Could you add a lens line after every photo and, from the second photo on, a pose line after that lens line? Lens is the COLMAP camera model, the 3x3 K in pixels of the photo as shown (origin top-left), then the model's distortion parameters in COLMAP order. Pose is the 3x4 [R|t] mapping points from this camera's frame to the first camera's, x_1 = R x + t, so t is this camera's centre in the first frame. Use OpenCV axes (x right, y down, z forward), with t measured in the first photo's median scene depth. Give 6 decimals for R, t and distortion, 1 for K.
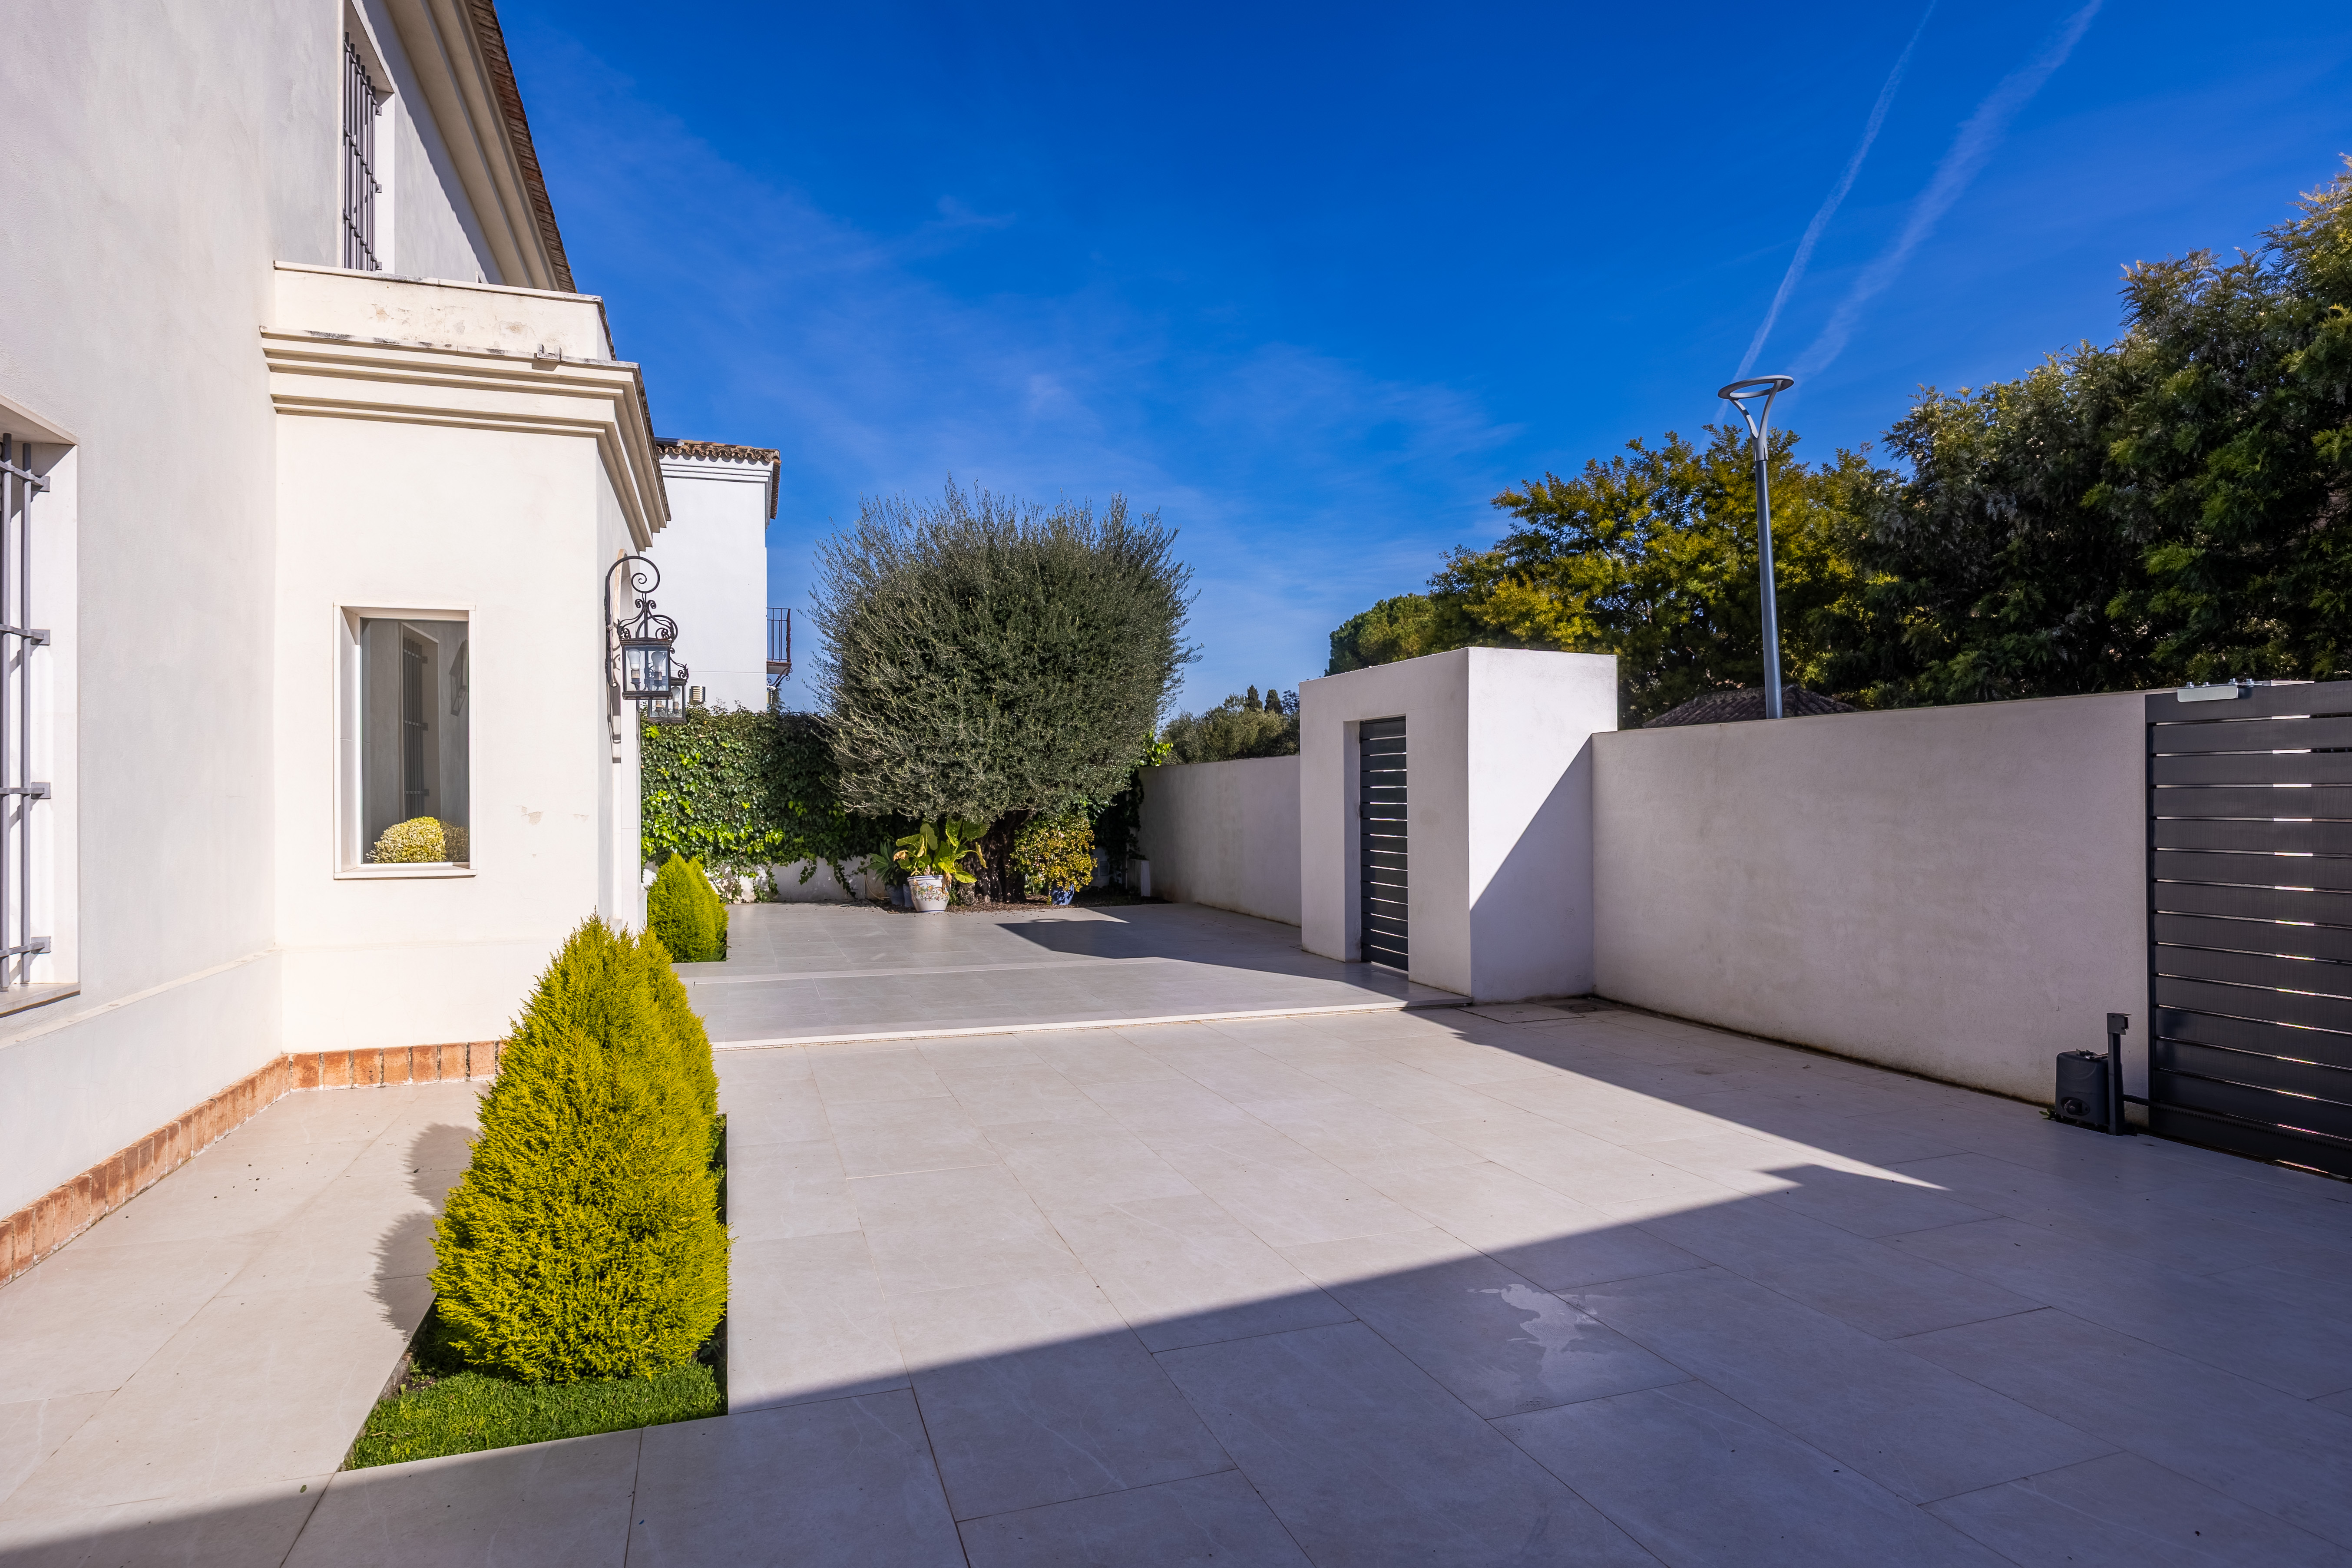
lens RADIAL K [[1285.5, 0, 1182.2], [0, 1285.5, 787.6], [0, 0, 1]] dist [-0.005933, -0.000399]
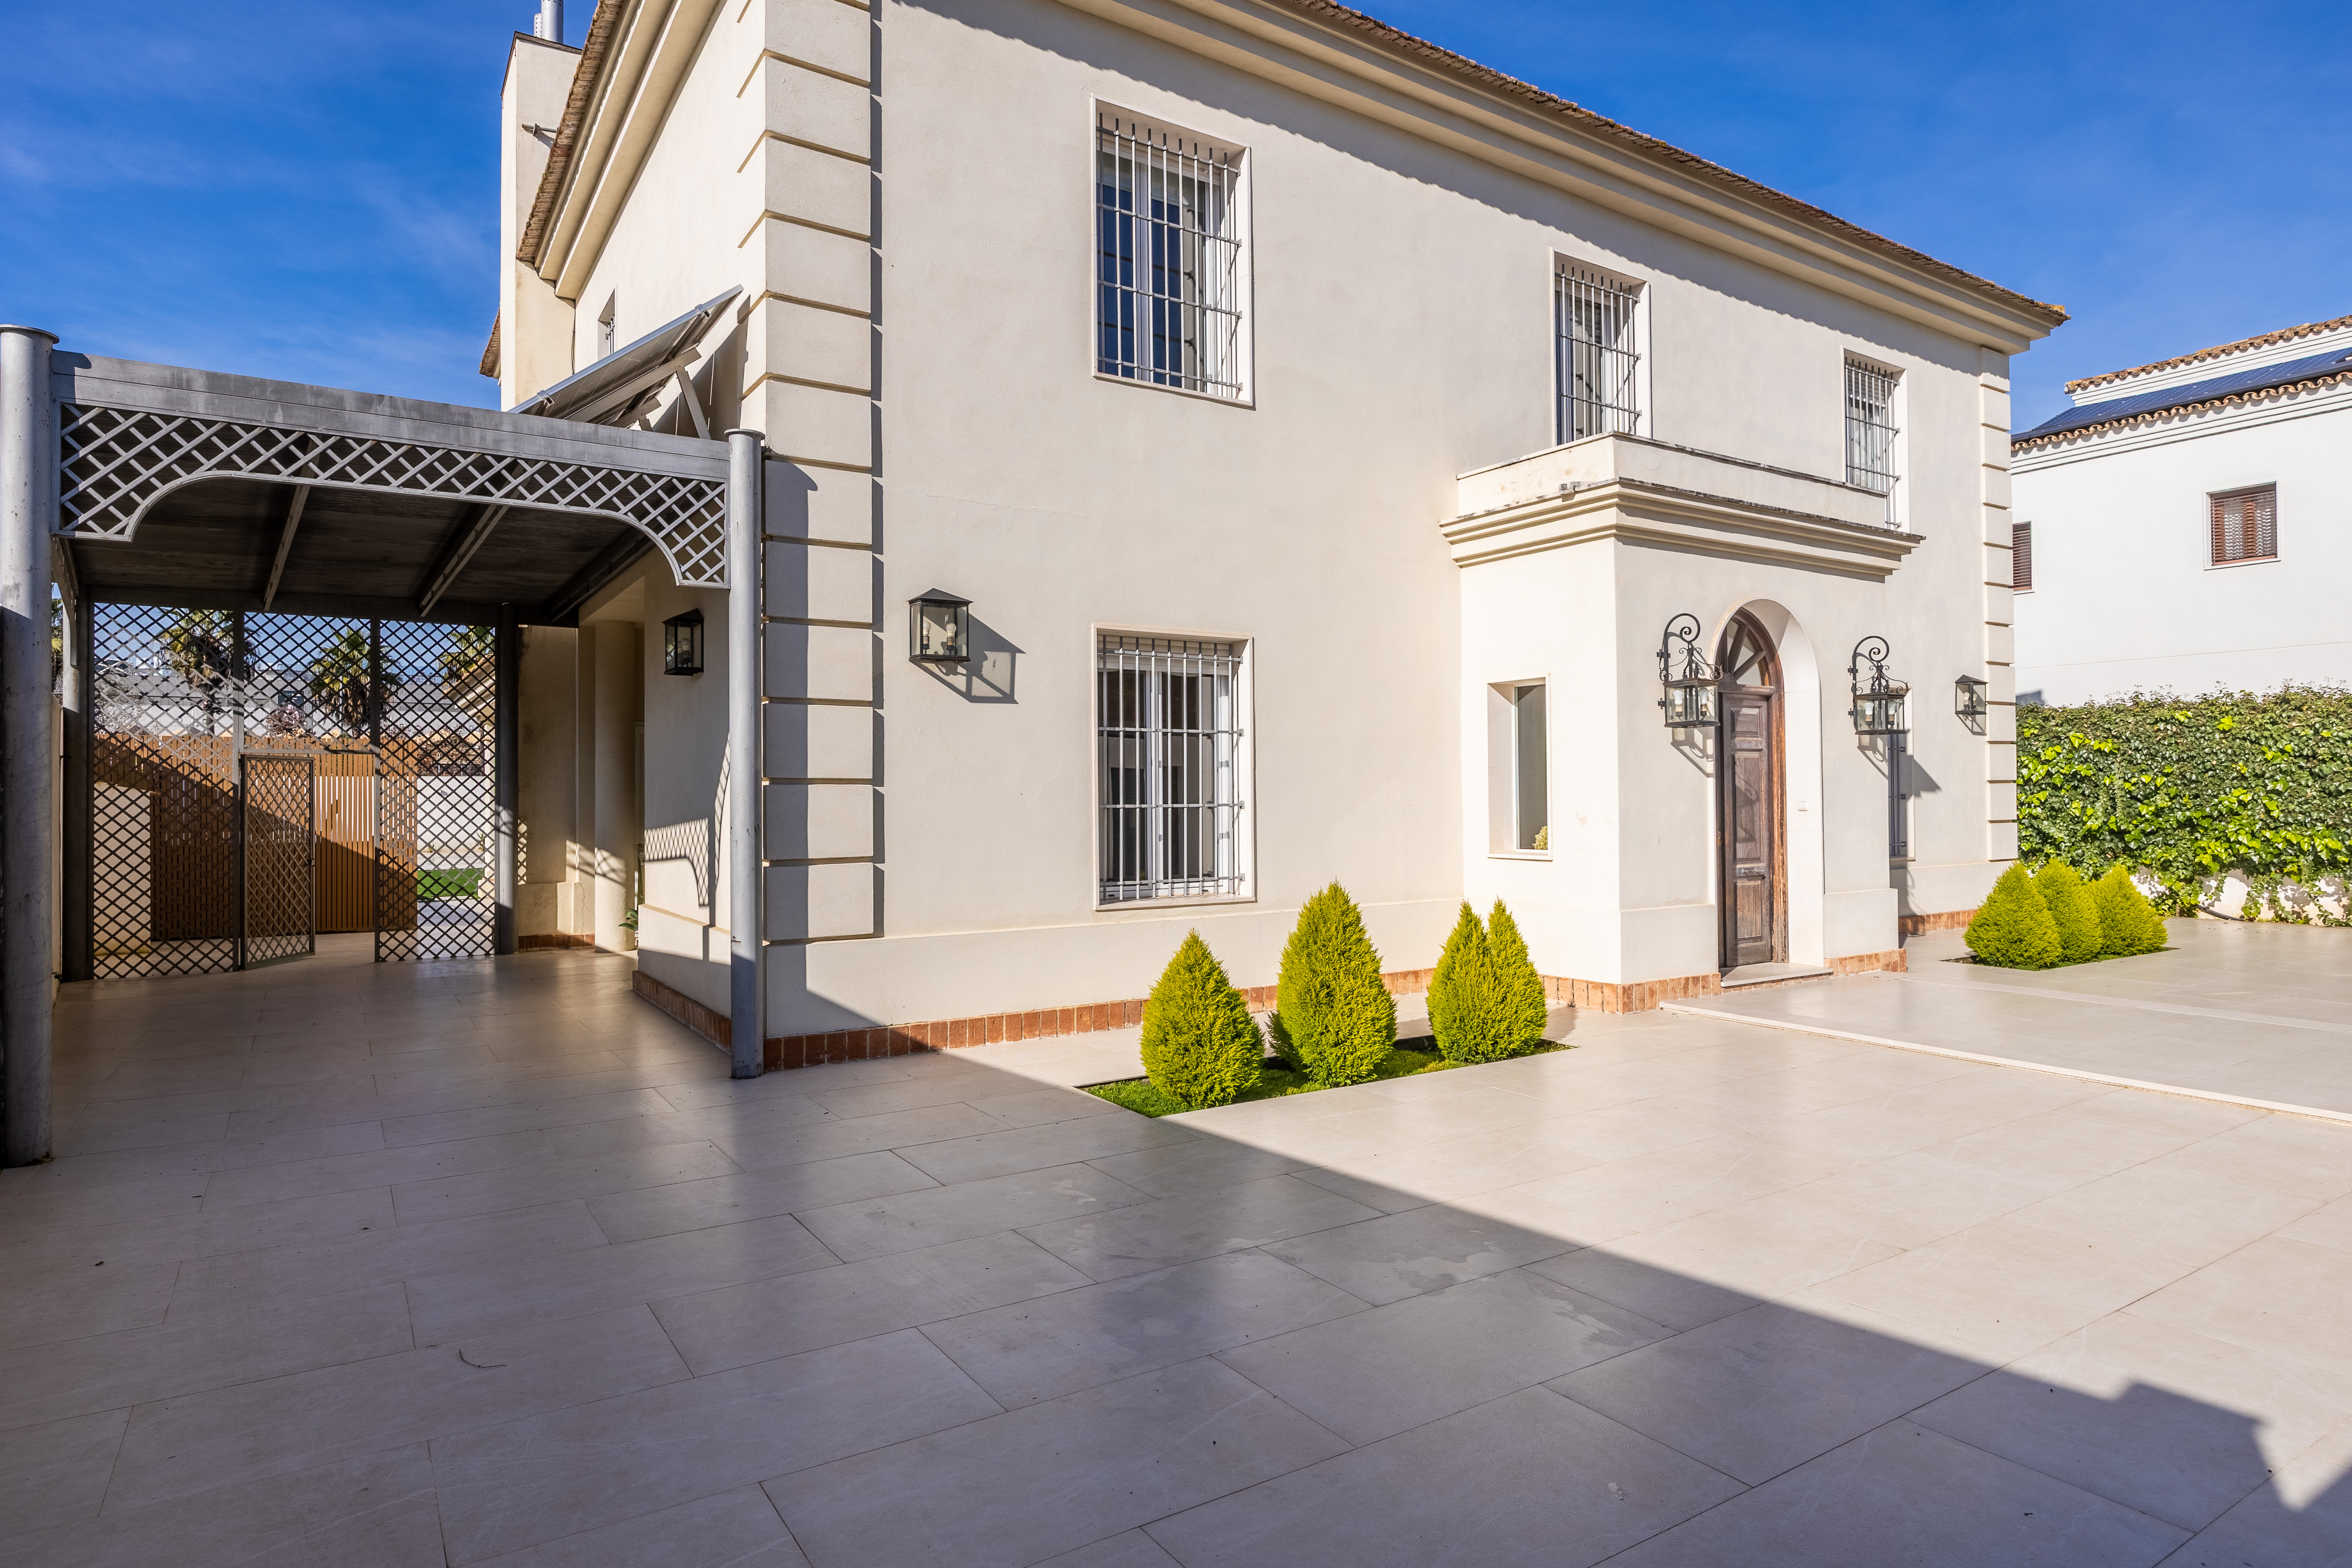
lens RADIAL K [[1285.4, 0, 1183.6], [0, 1285.4, 784.3], [0, 0, 1]] dist [-0.005933, -0.000399]
pose [[0.236671, -0.002083, -0.971588, 0.759627], [0.008864, 0.999961, 0.000015, -0.020200], [0.971549, -0.008616, 0.236680, 0.259156]]
